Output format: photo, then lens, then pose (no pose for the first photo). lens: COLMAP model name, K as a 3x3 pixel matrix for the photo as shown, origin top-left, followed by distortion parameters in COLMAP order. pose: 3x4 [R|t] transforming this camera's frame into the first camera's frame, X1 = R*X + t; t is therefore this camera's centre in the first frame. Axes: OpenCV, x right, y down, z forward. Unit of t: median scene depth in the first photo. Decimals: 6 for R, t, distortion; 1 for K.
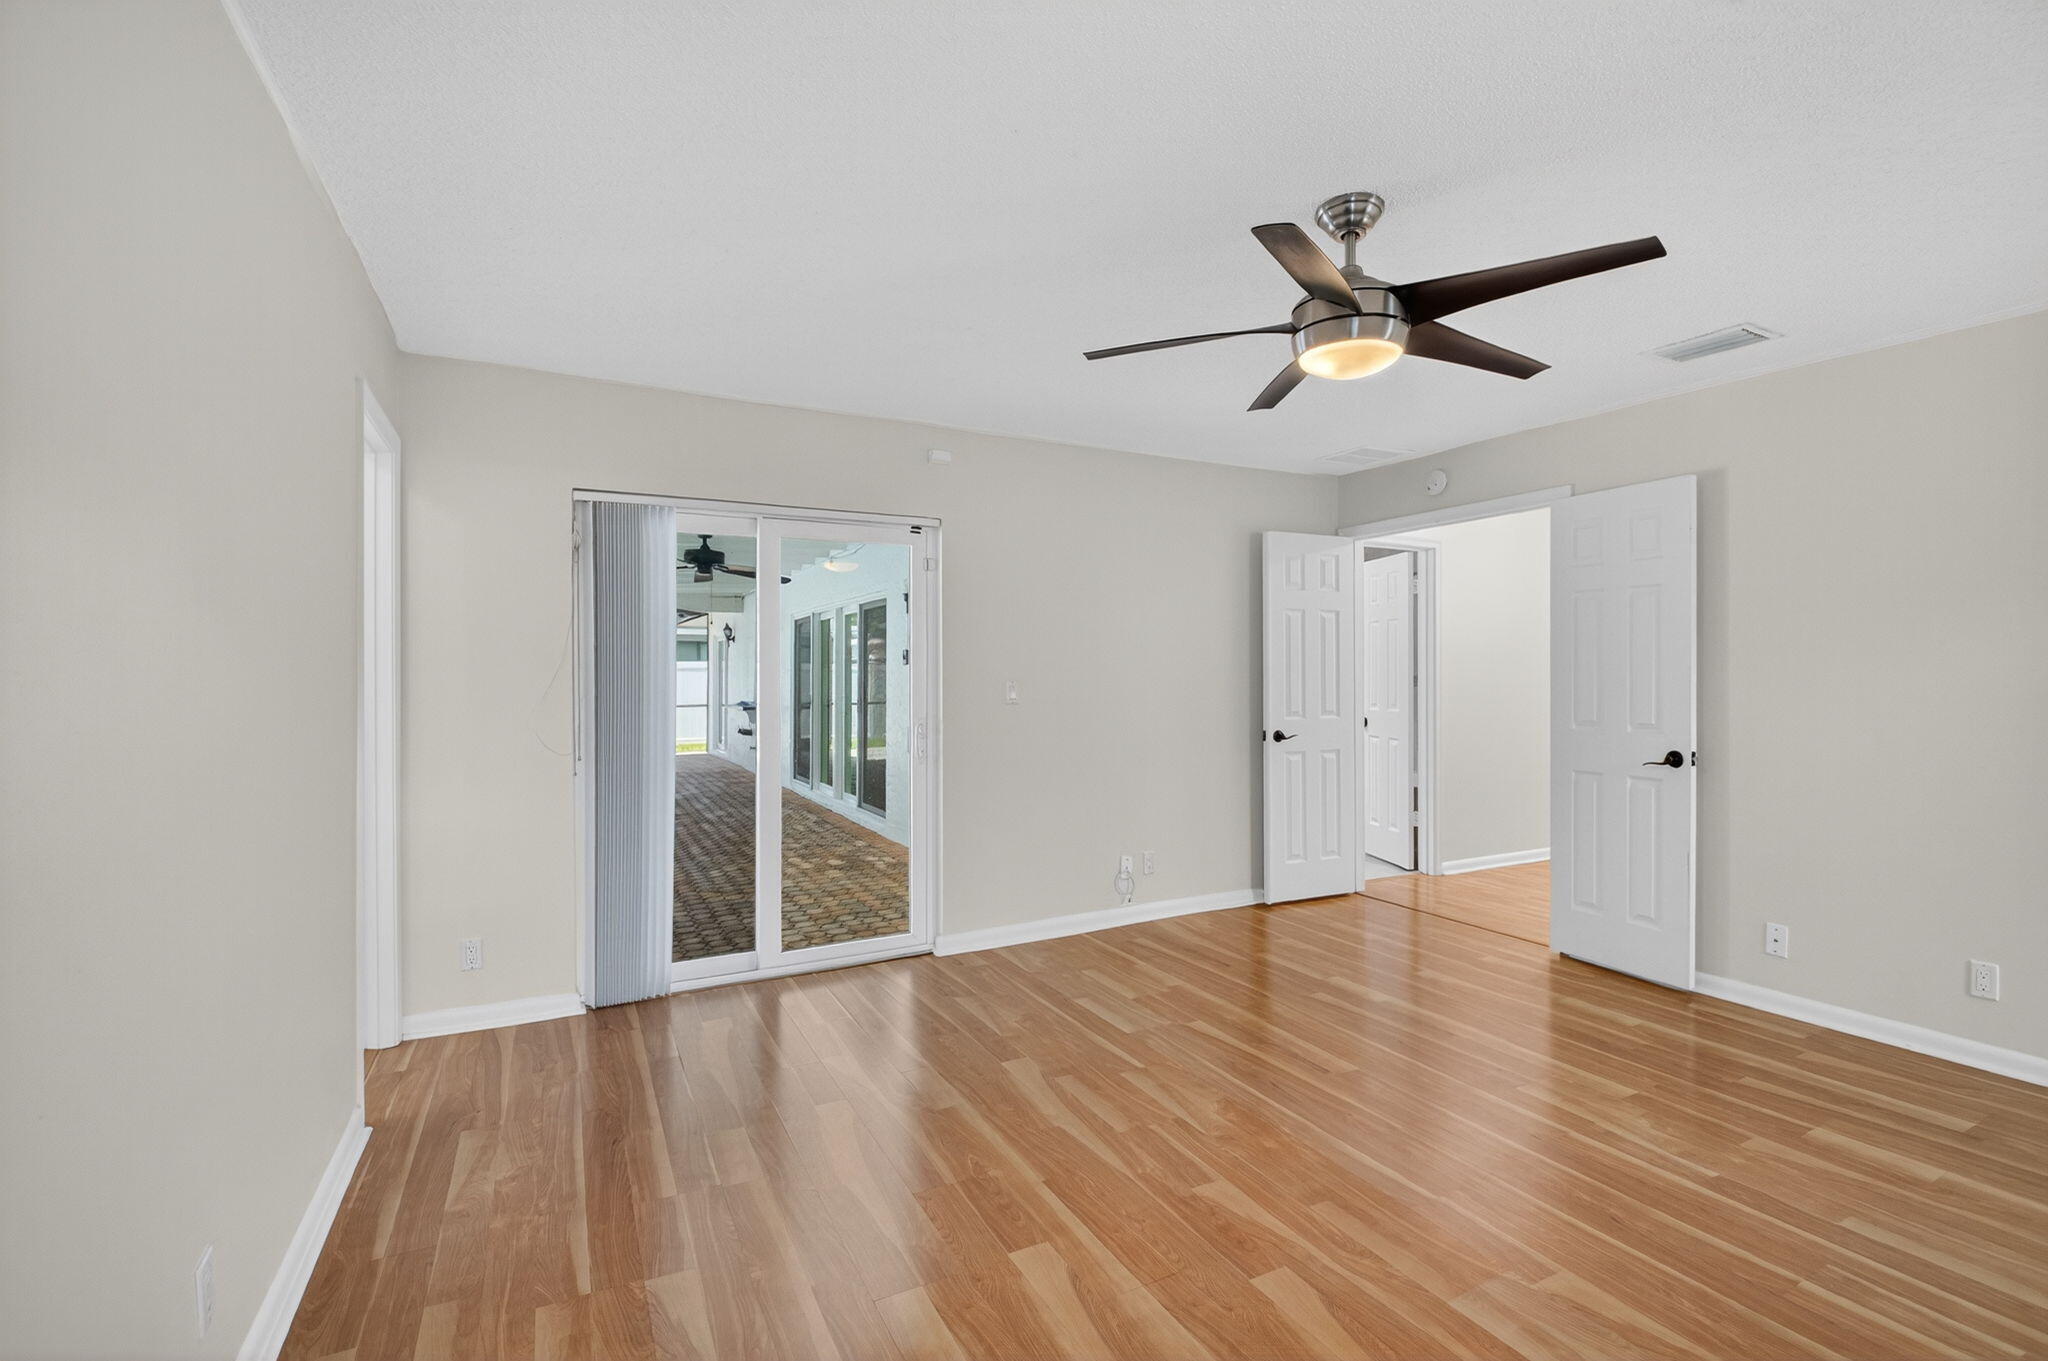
lens RADIAL K [[901.2, 0, 1026.6], [0, 901.2, 687.4], [0, 0, 1]] dist [-0.001469, -0.020027]
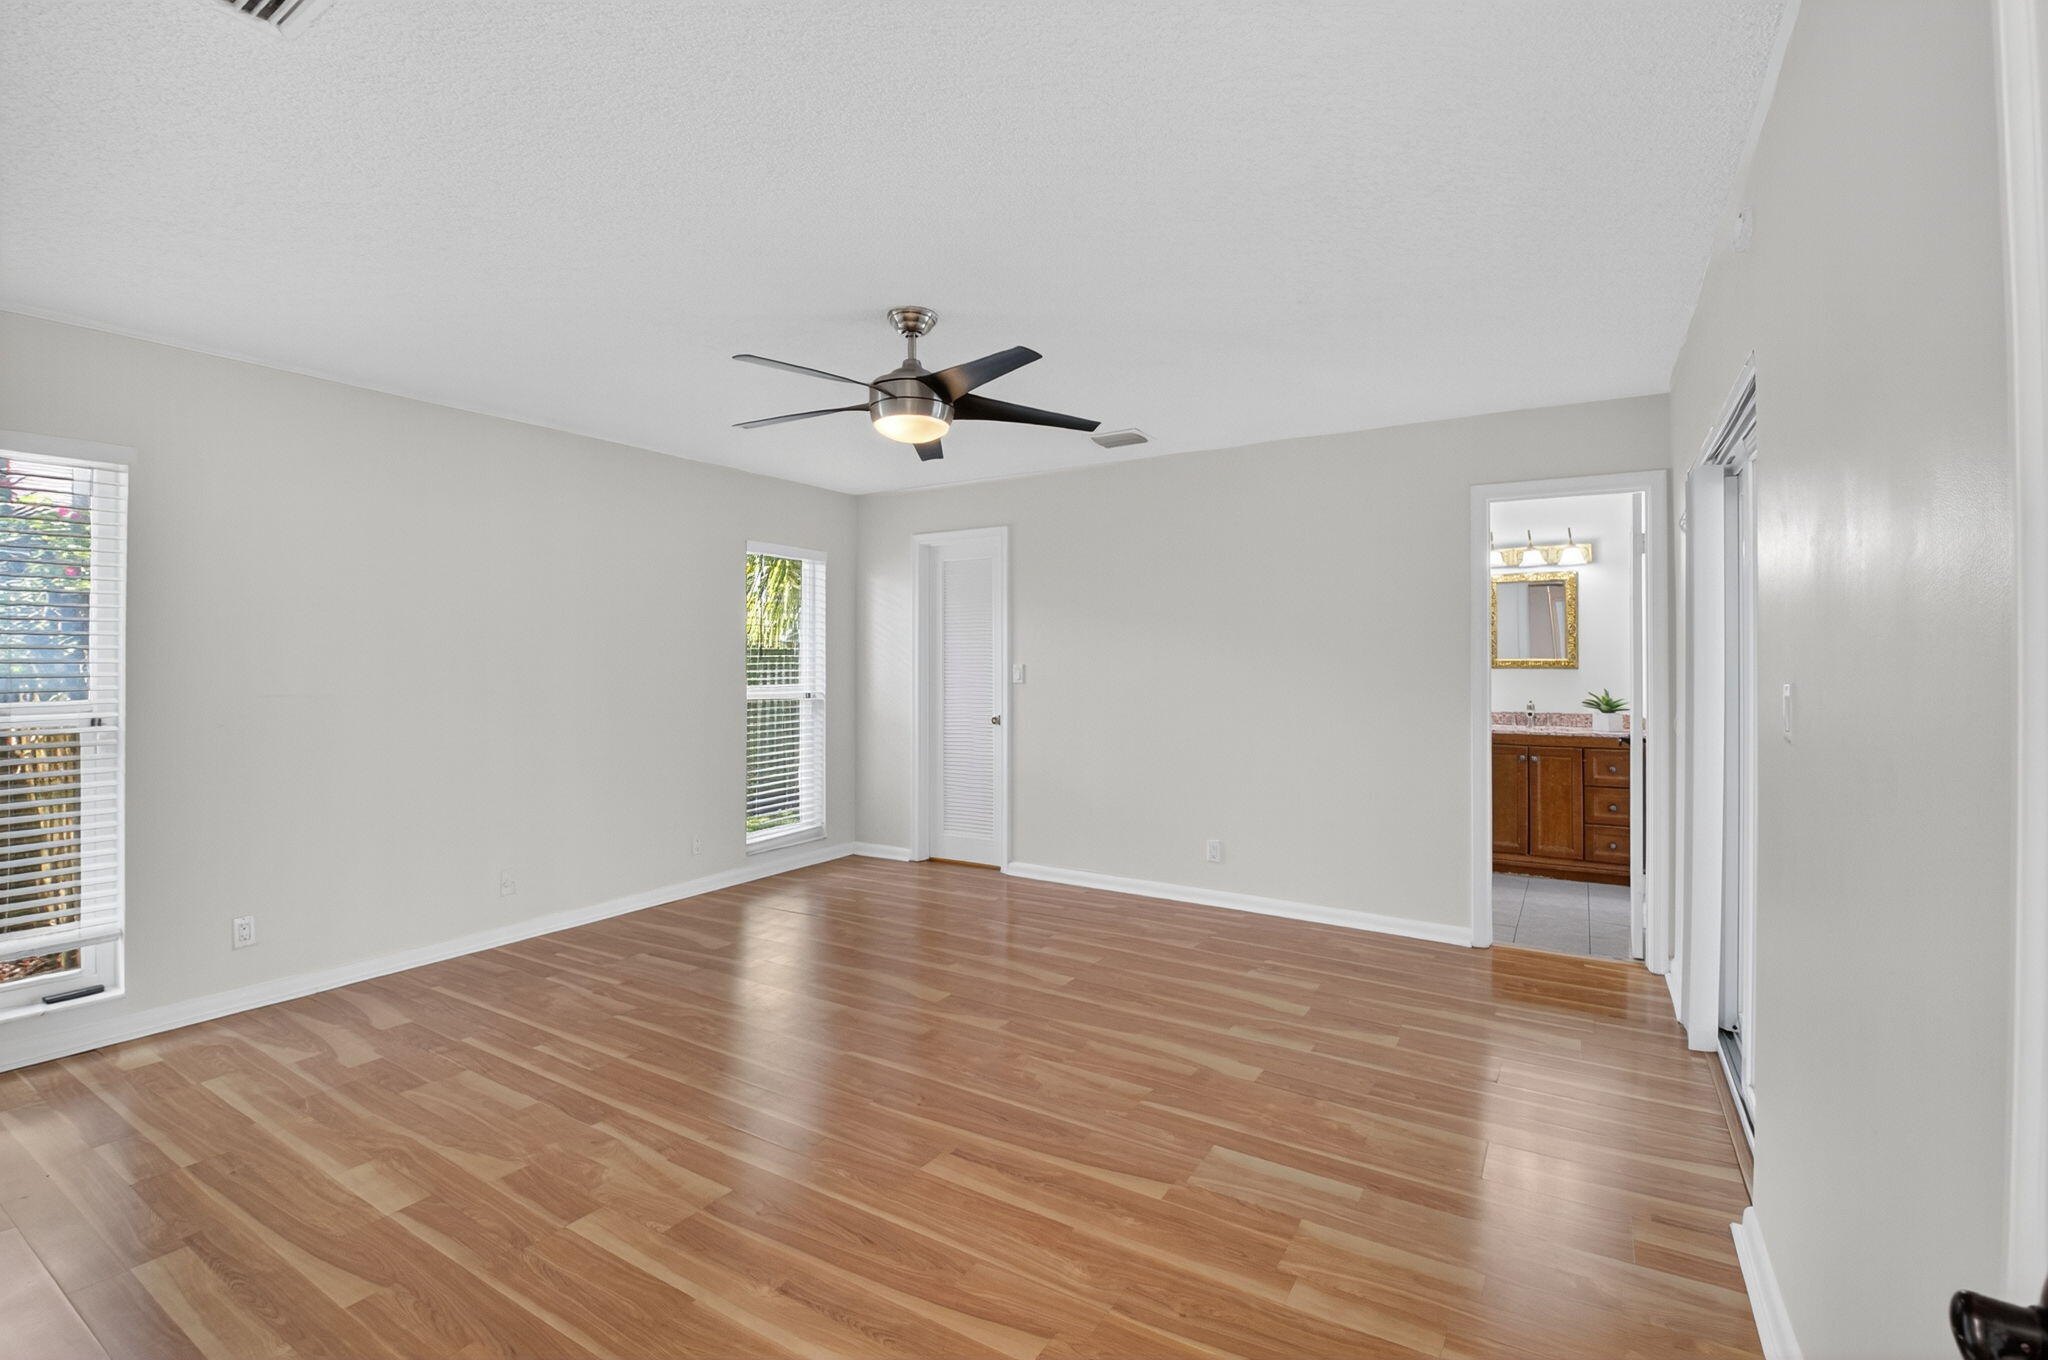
lens RADIAL K [[905.0, 0, 1014.4], [0, 905.0, 661.5], [0, 0, 1]] dist [-0.002633, -0.013113]
pose [[-0.858246, -0.000703, -0.513239, 0.597687], [-0.006572, 0.999932, 0.009620, -0.022316], [0.513197, 0.011629, -0.858192, 1.452780]]
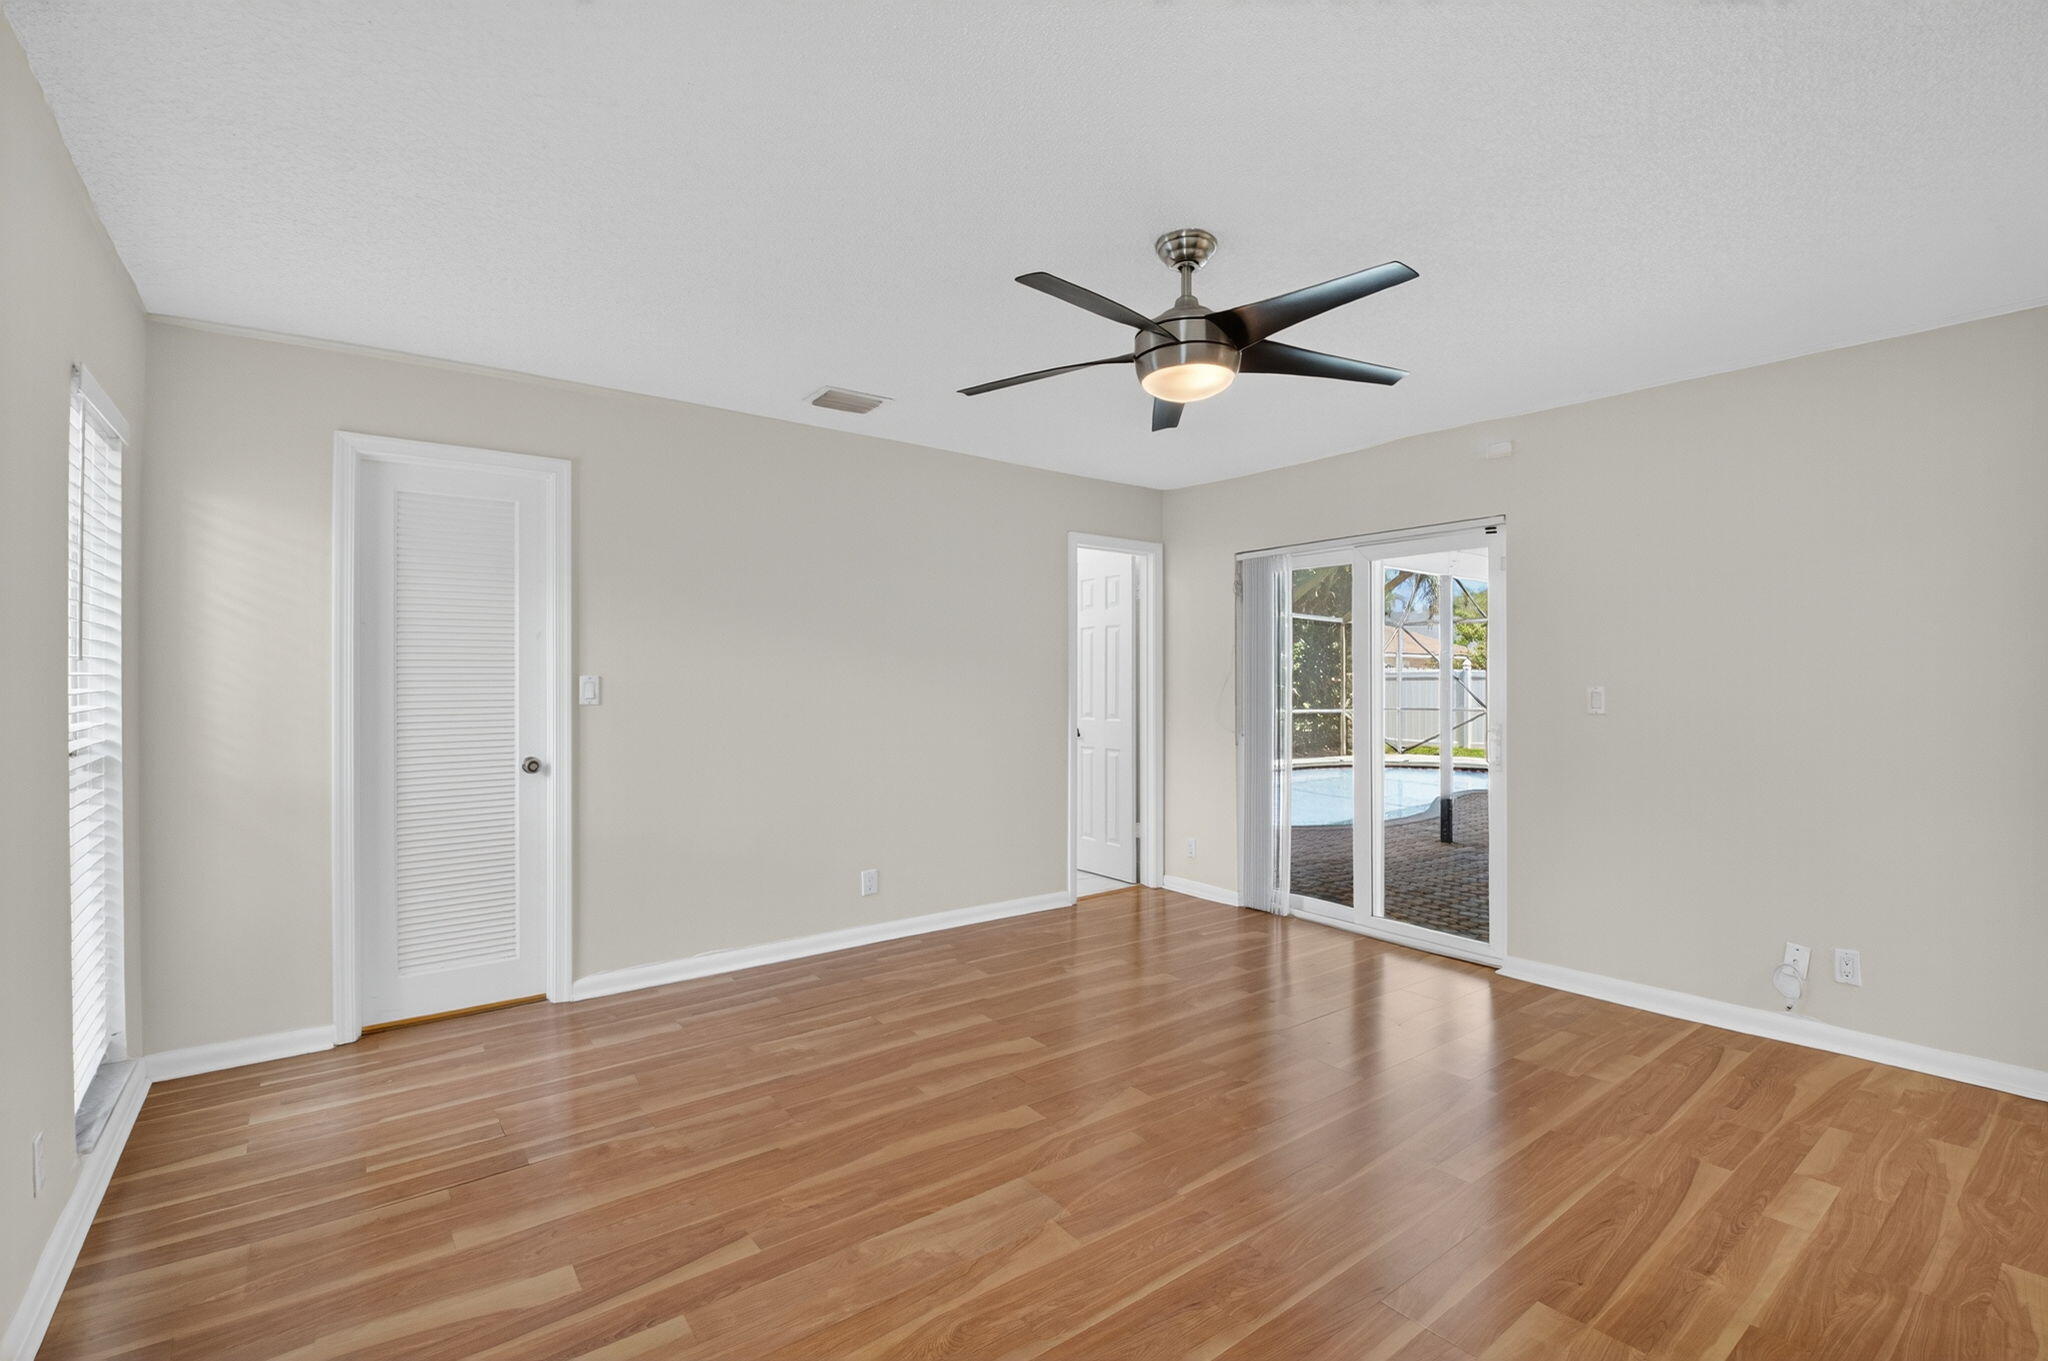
lens RADIAL K [[906.6, 0, 1051.1], [0, 906.6, 675.5], [0, 0, 1]] dist [0.017050, -0.028435]
pose [[0.195186, 0.000741, -0.980766, 0.912874], [-0.017831, 0.999837, -0.002793, -0.008773], [0.980604, 0.018033, 0.195168, 0.406137]]
